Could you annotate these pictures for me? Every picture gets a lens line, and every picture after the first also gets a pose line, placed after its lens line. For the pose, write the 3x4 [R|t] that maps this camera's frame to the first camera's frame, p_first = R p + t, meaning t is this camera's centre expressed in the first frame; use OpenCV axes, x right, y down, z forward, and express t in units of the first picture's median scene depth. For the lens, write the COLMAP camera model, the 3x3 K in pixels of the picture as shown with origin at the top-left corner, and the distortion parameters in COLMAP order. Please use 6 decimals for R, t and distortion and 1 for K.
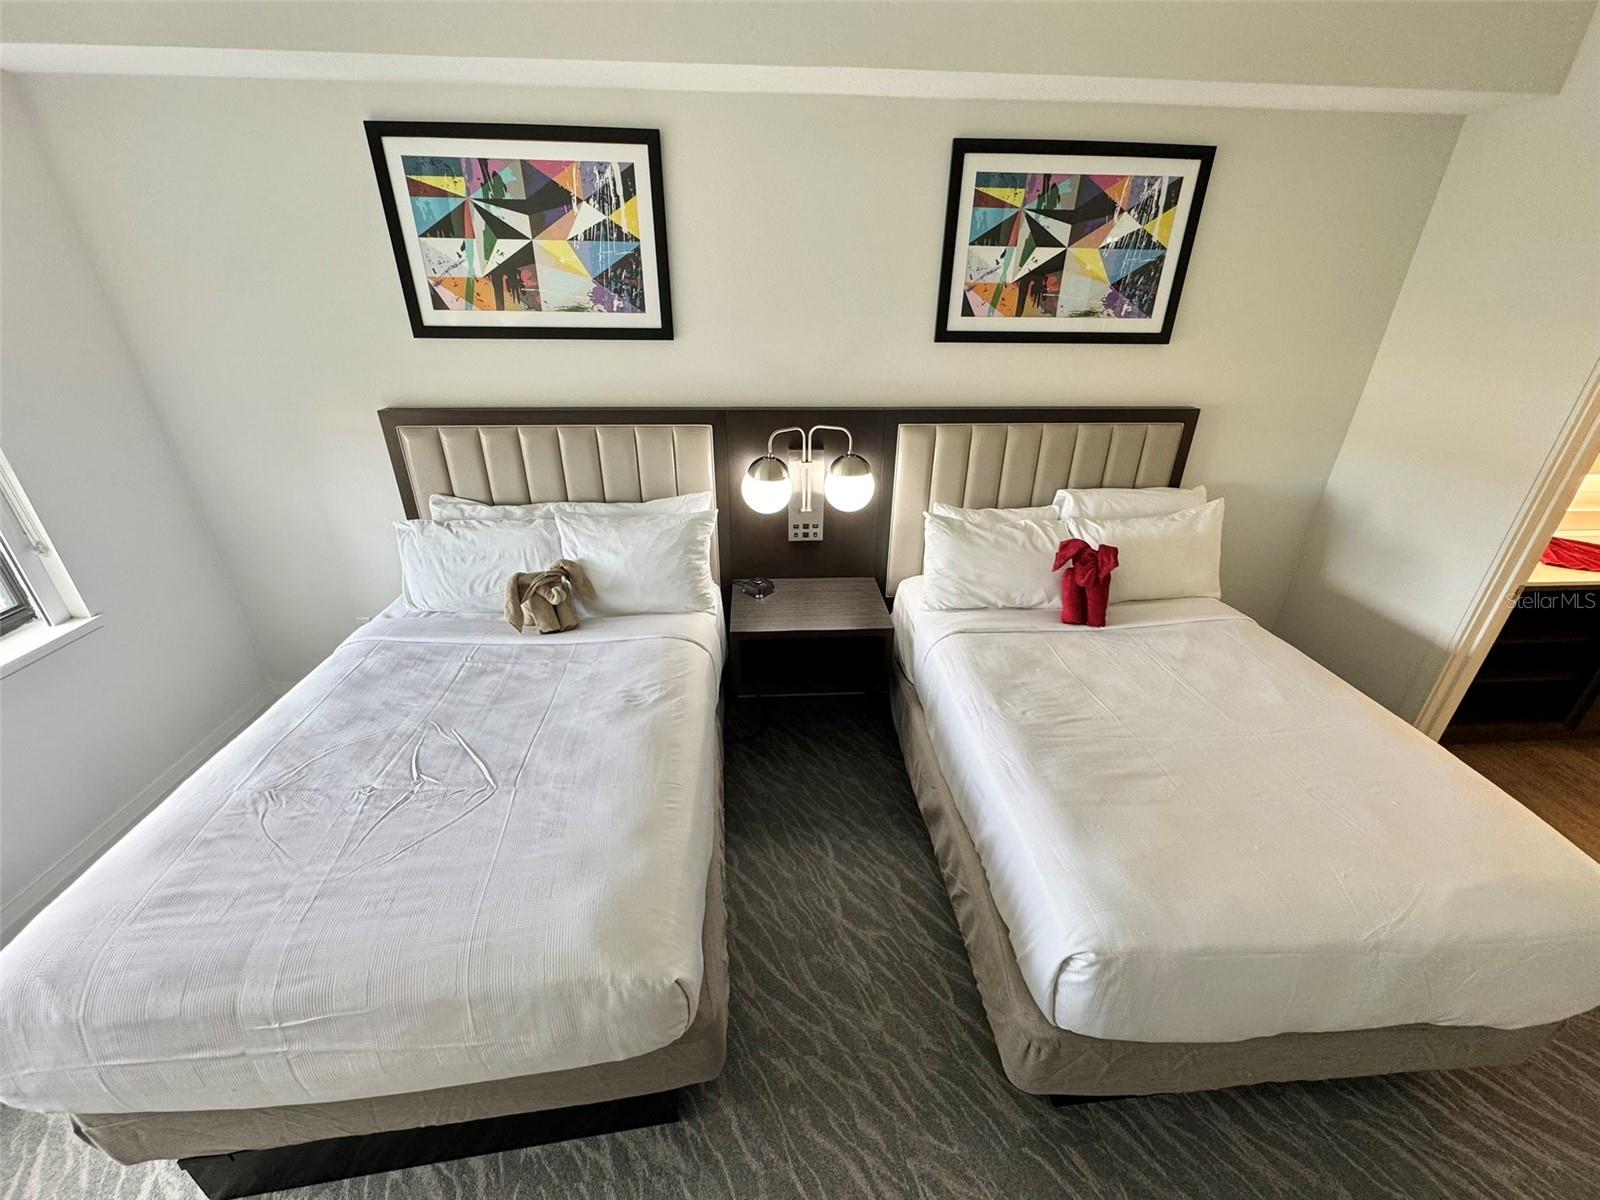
lens RADIAL K [[635.8, 0, 800.2], [0, 635.8, 600.8], [0, 0, 1]] dist [-0.001298, -0.000323]
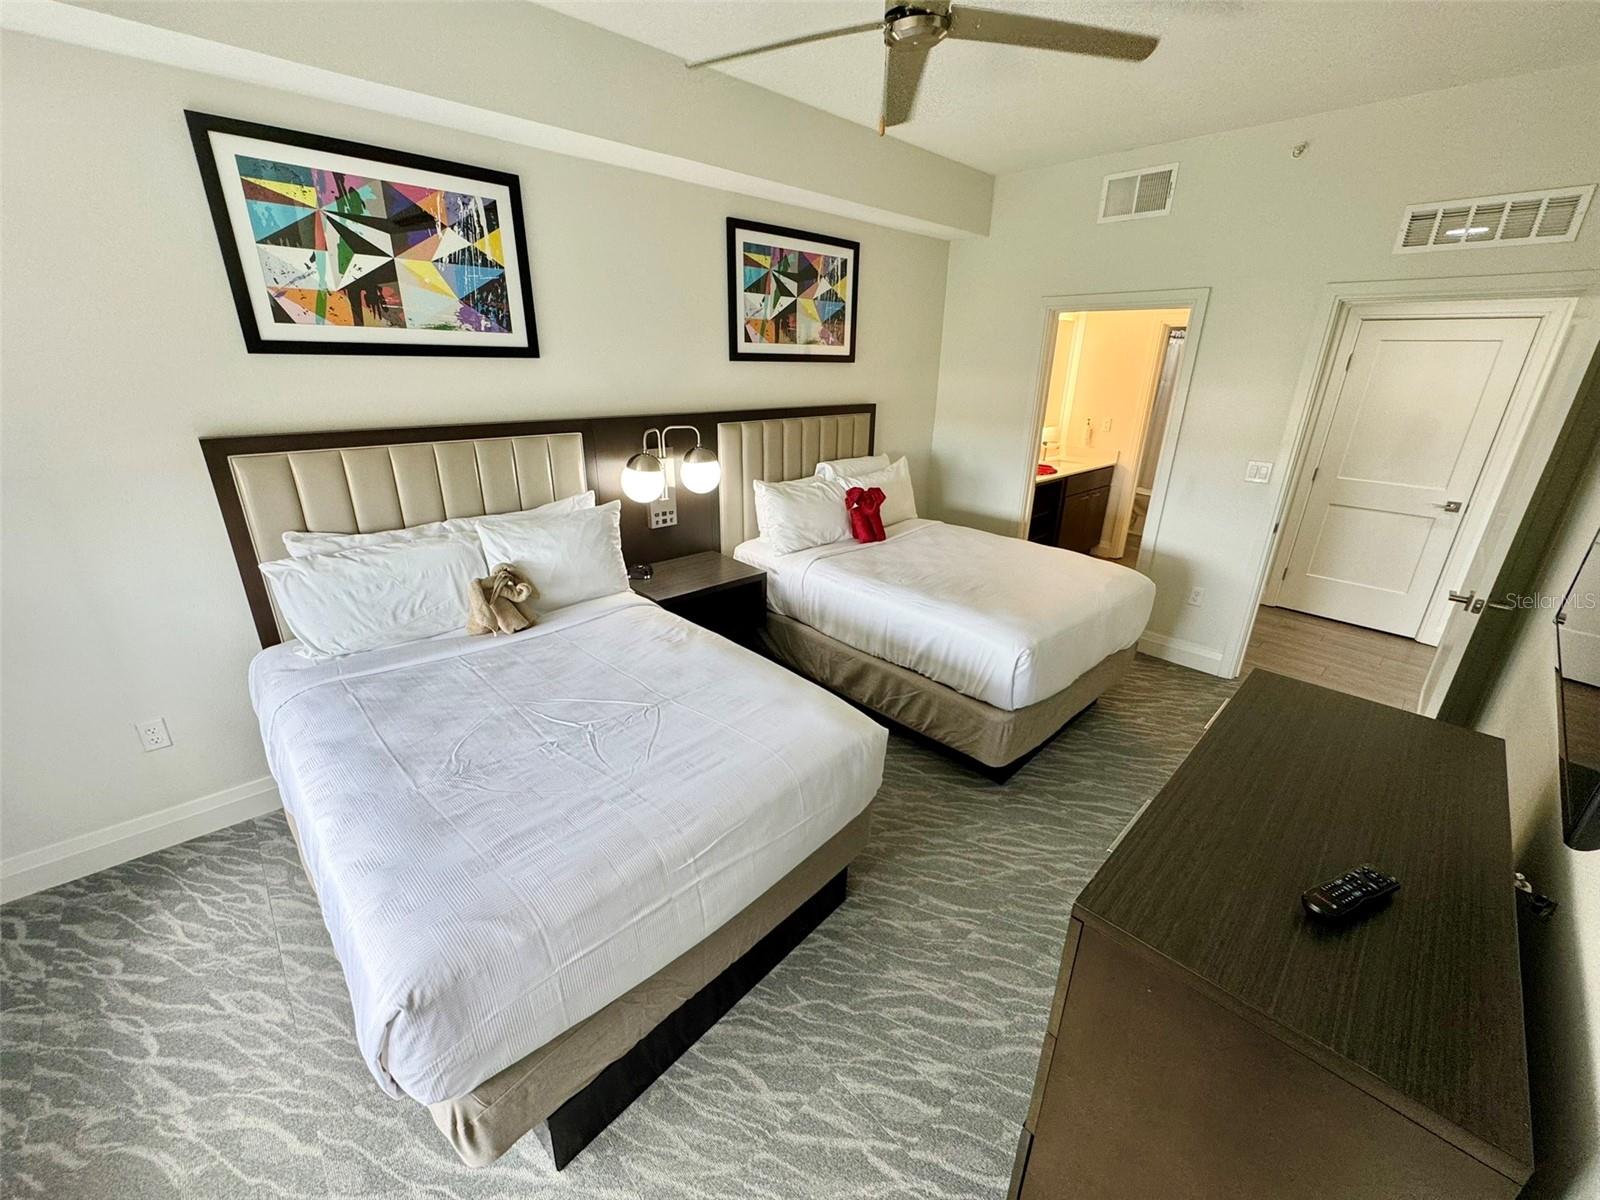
lens RADIAL K [[635.8, 0, 800.3], [0, 635.8, 601.7], [0, 0, 1]] dist [-0.001298, -0.000323]
pose [[0.773496, -0.224497, 0.592710, -0.609270], [0.272780, 0.962040, 0.008404, 0.114252], [-0.572098, 0.155179, 0.805372, -0.085701]]
